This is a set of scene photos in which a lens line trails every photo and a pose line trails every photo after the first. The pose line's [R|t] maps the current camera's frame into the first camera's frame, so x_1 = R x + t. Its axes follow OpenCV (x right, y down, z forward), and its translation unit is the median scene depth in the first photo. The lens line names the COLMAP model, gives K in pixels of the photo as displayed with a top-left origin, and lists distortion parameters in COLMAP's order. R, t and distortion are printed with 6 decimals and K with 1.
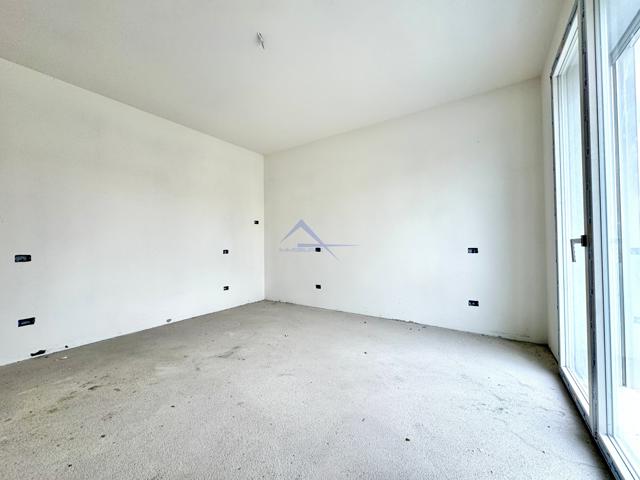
lens RADIAL K [[253.5, 0, 320.0], [0, 253.5, 240.0], [0, 0, 1]] dist [-0.000701, -0.000337]
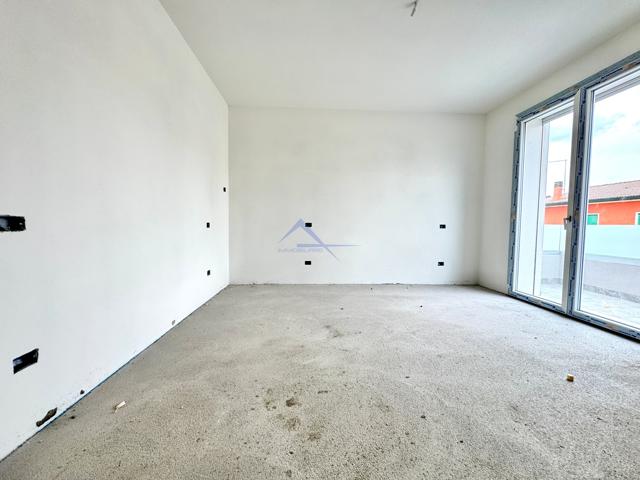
lens RADIAL K [[262.1, 0, 320.0], [0, 262.1, 240.0], [0, 0, 1]] dist [-0.000552, -0.000266]
pose [[0.799400, -0.013107, 0.600657, -0.987166], [-0.030470, 0.997591, 0.062321, 0.054868], [-0.600027, -0.068121, 0.797074, 0.298916]]
